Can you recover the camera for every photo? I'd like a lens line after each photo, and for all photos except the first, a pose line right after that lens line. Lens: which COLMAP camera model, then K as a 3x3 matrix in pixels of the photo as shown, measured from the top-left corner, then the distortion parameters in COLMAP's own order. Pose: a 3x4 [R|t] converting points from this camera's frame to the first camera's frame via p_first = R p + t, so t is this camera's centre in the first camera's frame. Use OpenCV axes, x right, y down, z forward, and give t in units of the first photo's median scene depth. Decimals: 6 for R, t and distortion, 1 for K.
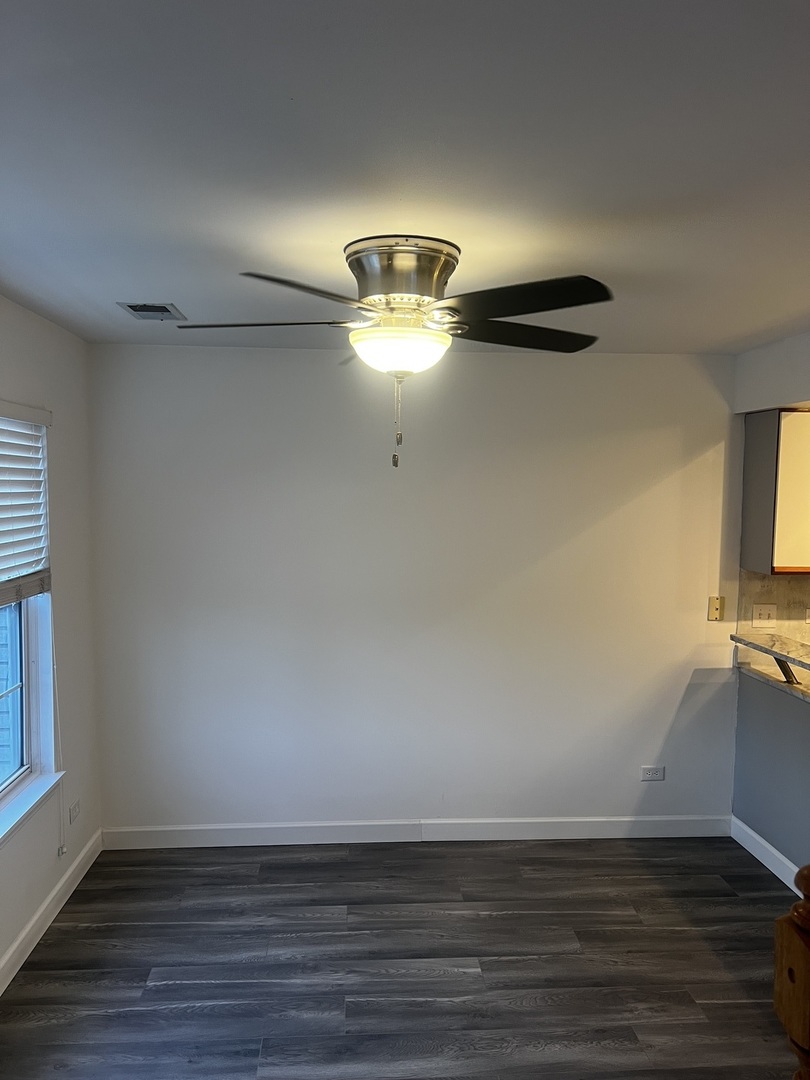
lens RADIAL K [[813.3, 0, 393.3], [0, 813.3, 543.2], [0, 0, 1]] dist [0.065641, -0.074960]
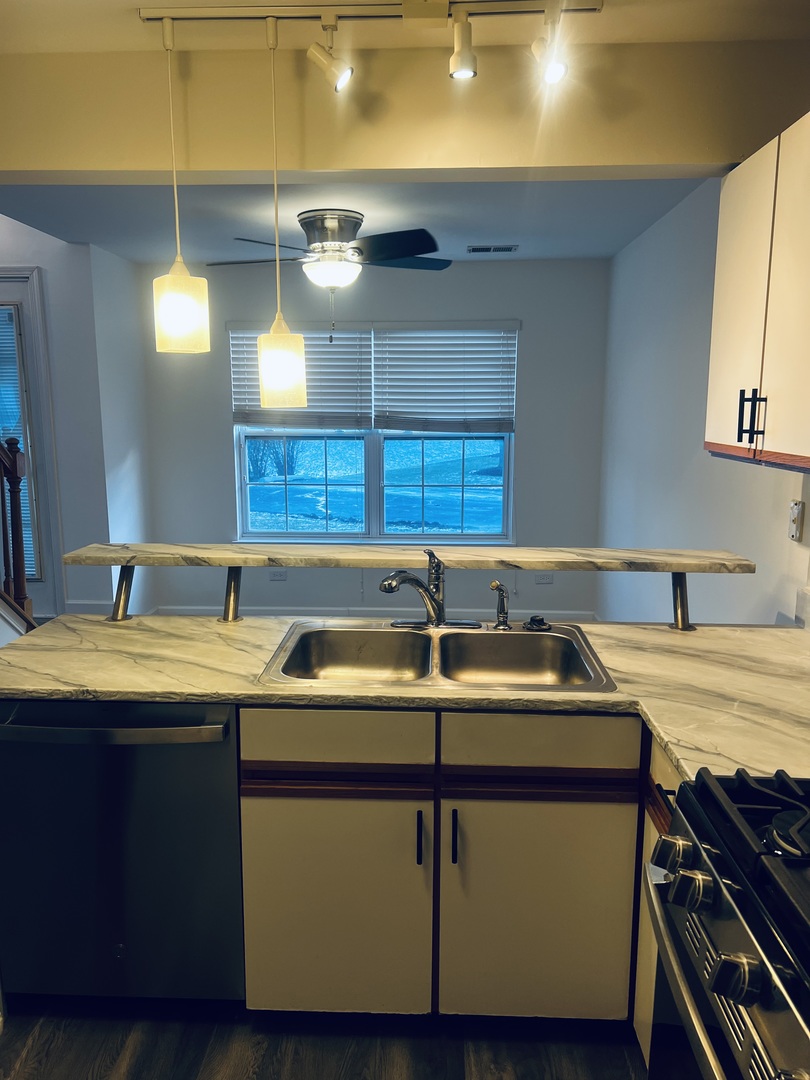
lens RADIAL K [[813.3, 0, 402.3], [0, 813.3, 546.8], [0, 0, 1]] dist [0.065641, -0.074960]
pose [[-0.108839, 0.164897, -0.980287, 1.250188], [-0.066867, 0.982697, 0.172727, 0.016601], [0.991808, 0.084349, -0.095930, 0.947607]]
